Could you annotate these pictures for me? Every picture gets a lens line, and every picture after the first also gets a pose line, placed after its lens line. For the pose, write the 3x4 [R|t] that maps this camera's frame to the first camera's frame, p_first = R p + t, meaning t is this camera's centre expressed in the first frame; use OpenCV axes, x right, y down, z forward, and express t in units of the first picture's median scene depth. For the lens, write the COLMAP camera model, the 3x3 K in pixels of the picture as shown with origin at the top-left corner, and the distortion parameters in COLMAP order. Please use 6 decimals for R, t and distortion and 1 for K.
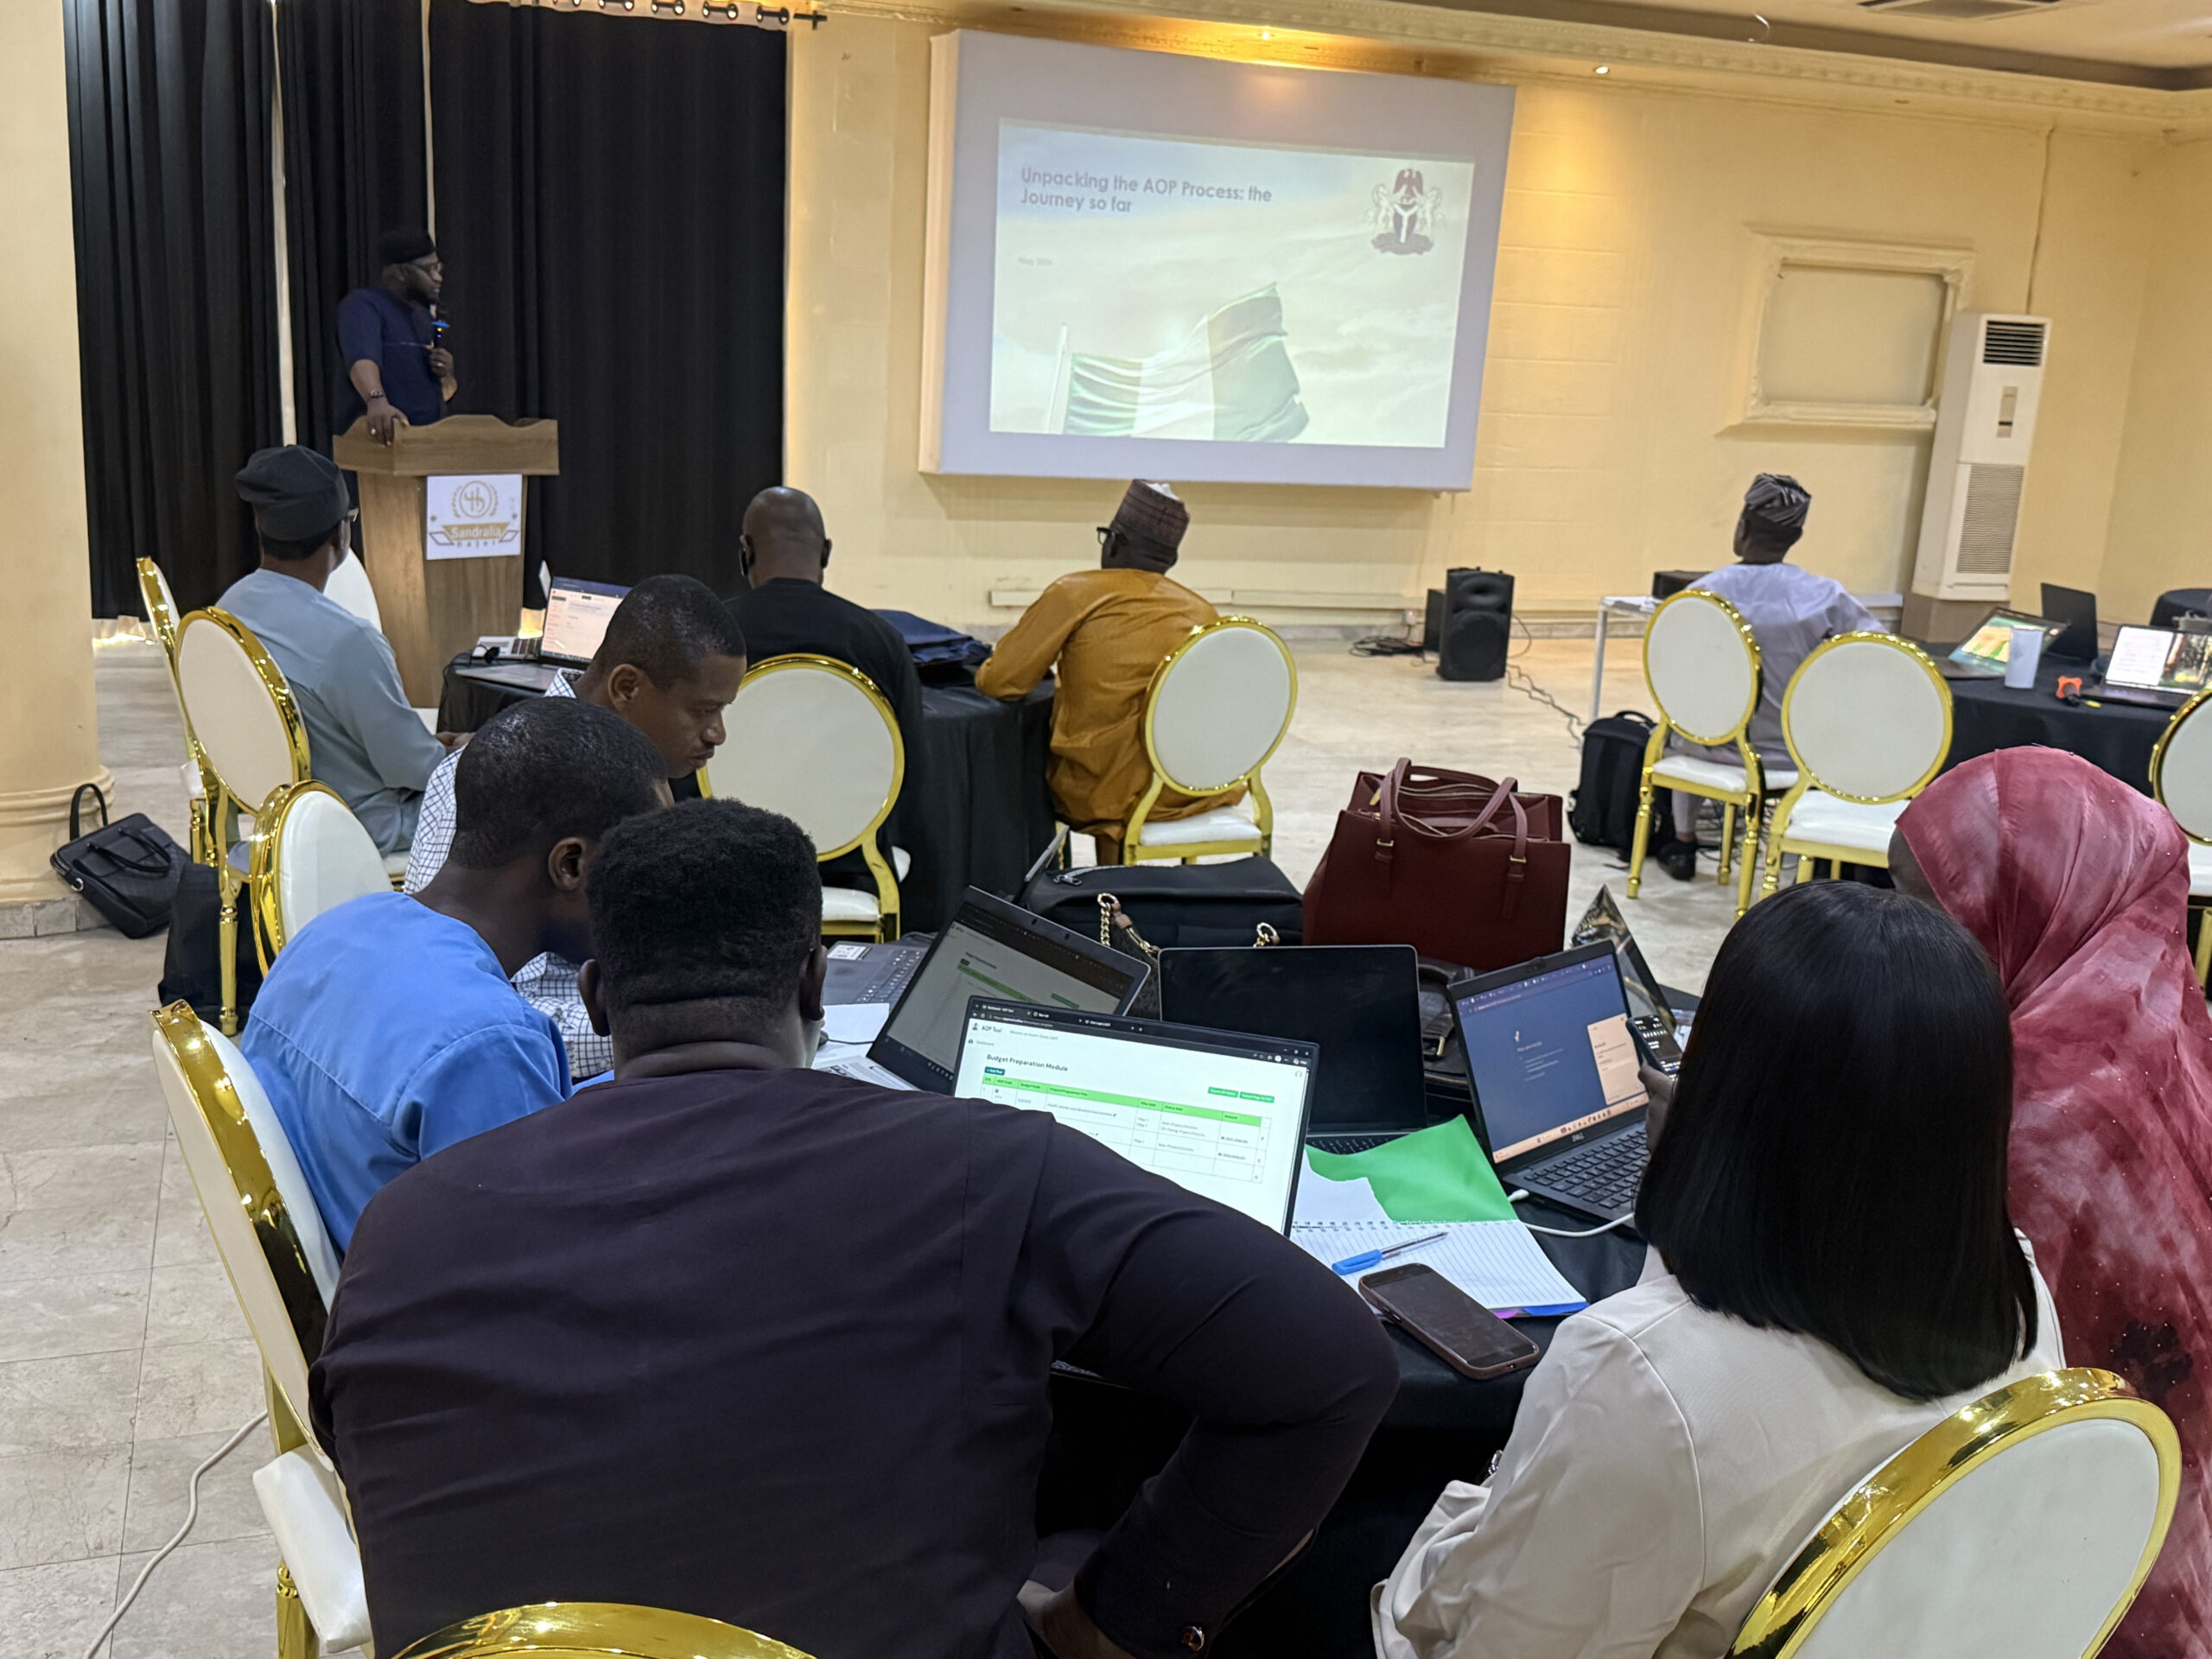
lens RADIAL K [[2148.3, 0, 1107.9], [0, 2148.3, 816.0], [0, 0, 1]] dist [0.233942, -0.600548]
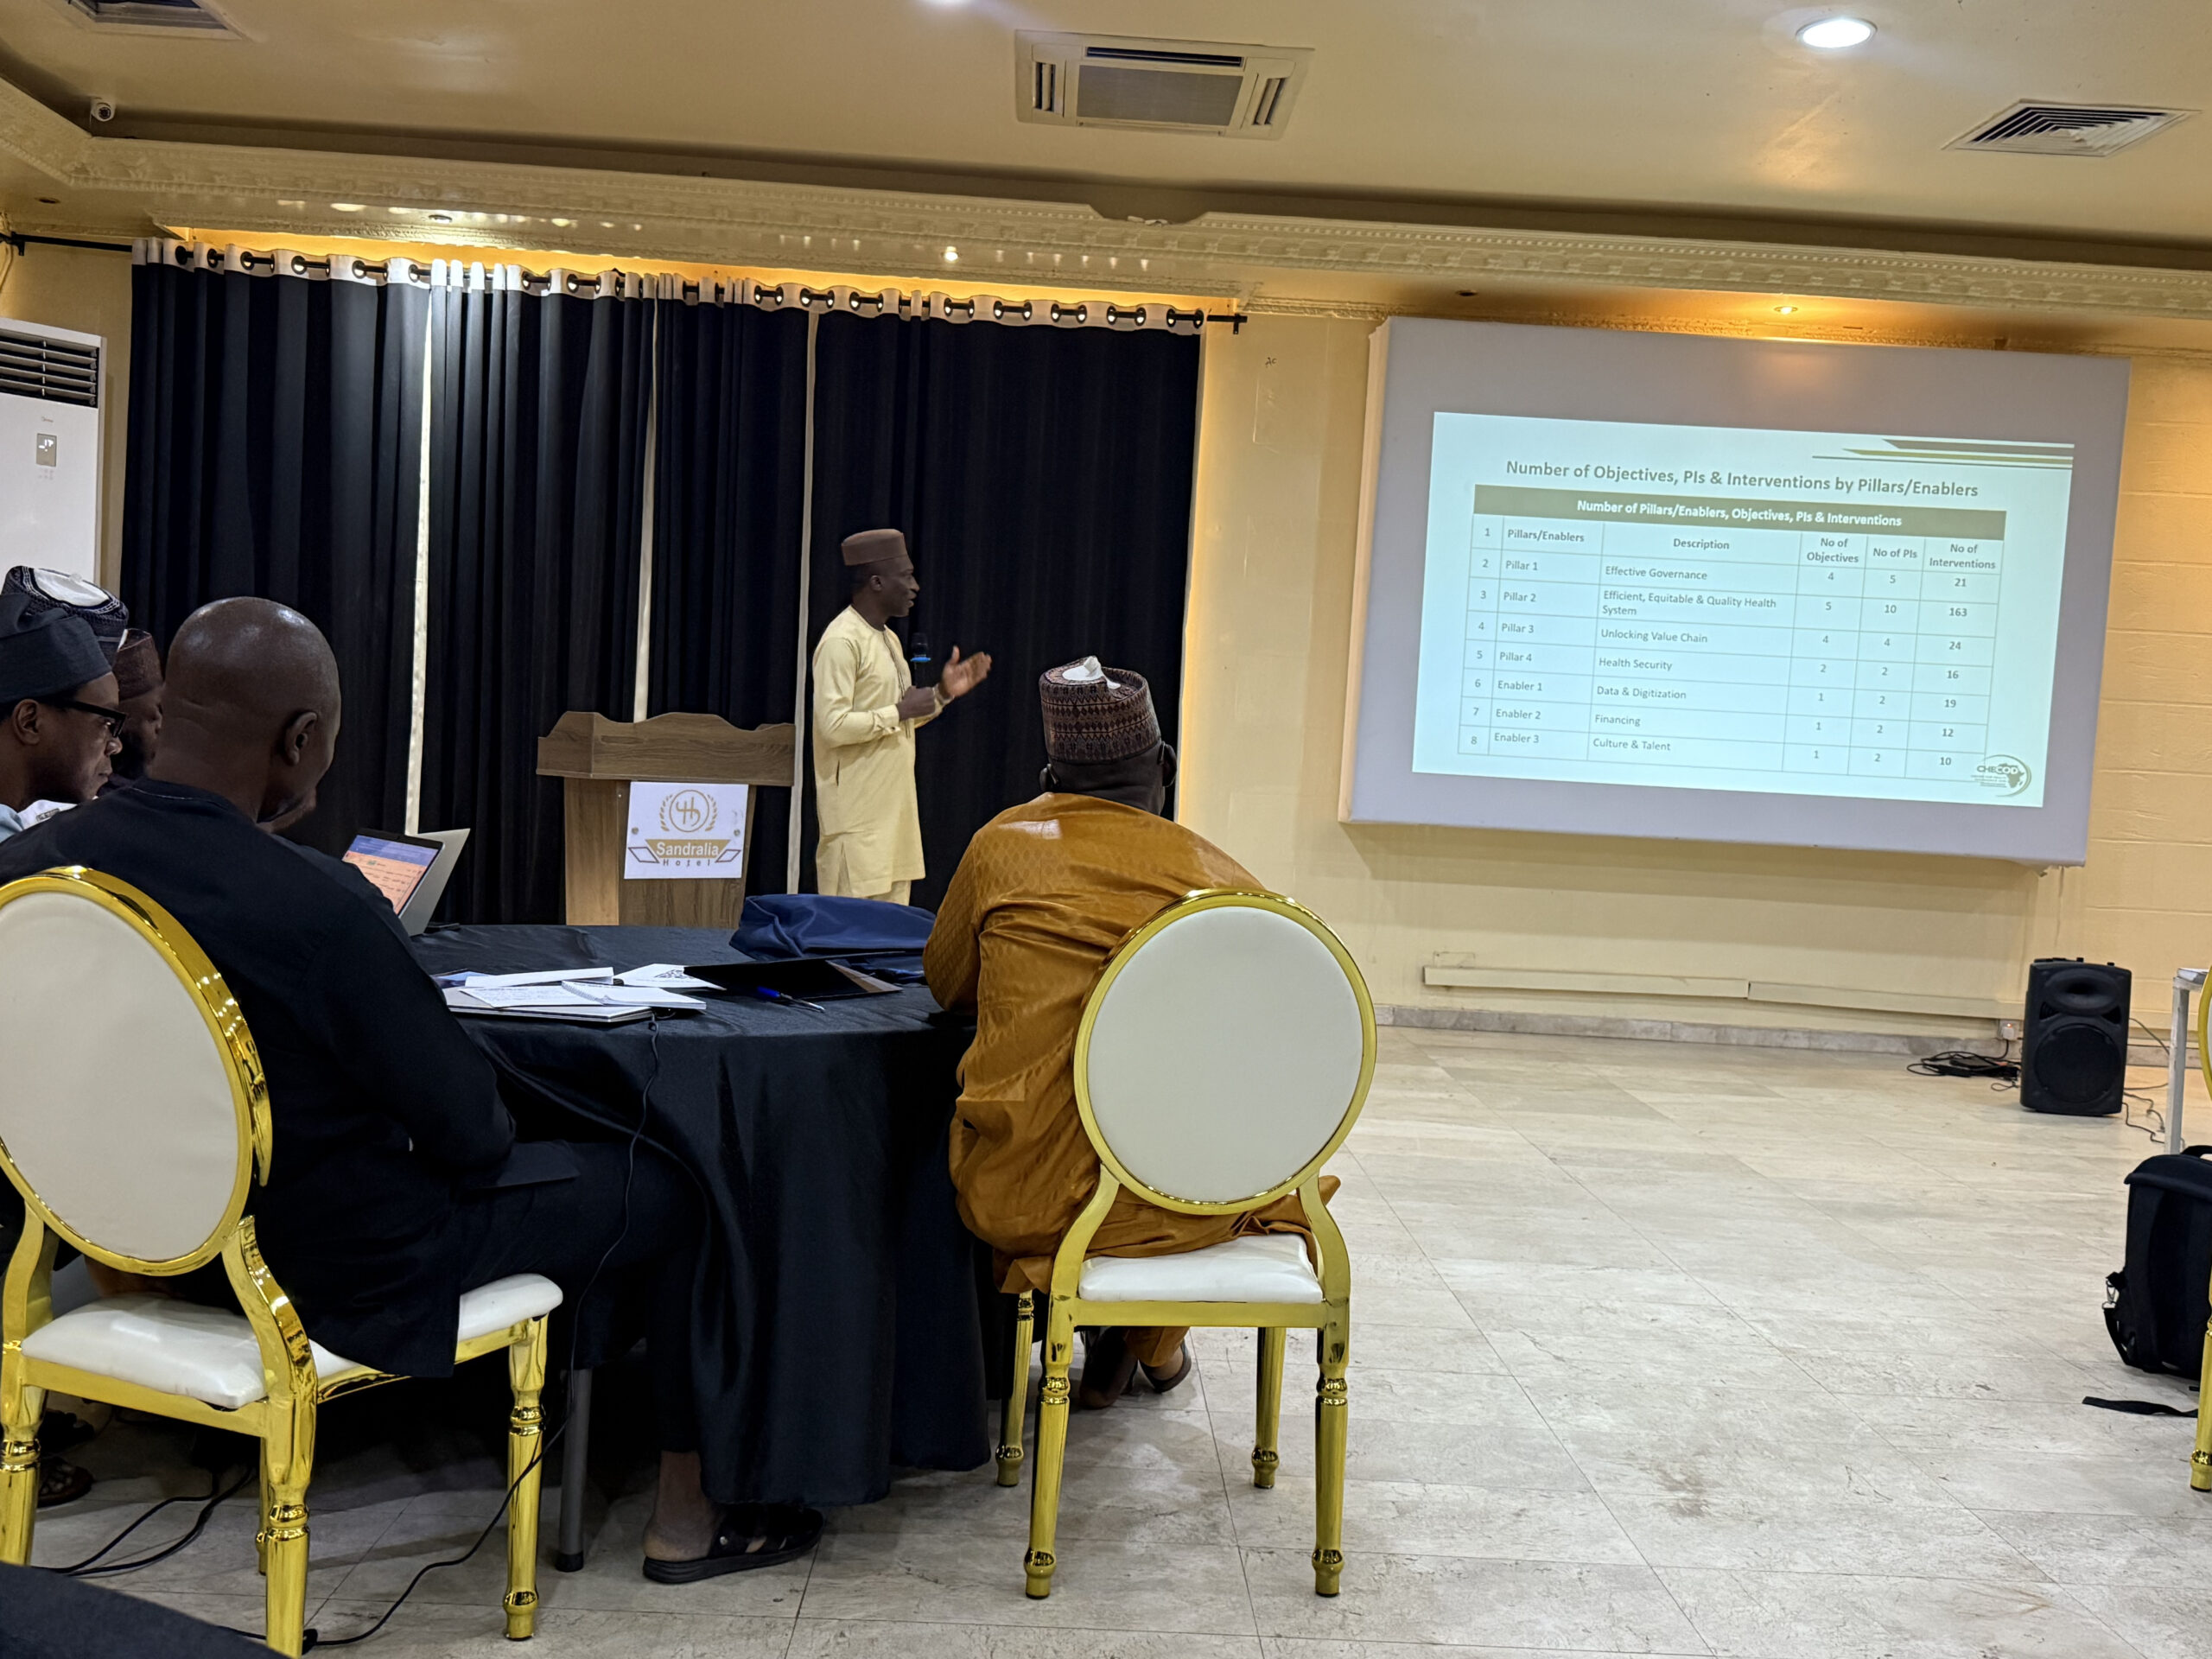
lens RADIAL K [[2068.4, 0, 1106.0], [0, 2068.4, 829.5], [0, 0, 1]] dist [0.167413, -0.310702]
pose [[0.944911, 0.013867, -0.327034, 0.087740], [-0.076954, 0.980510, -0.180769, -0.003450], [0.318154, 0.195977, 0.927562, 0.215576]]
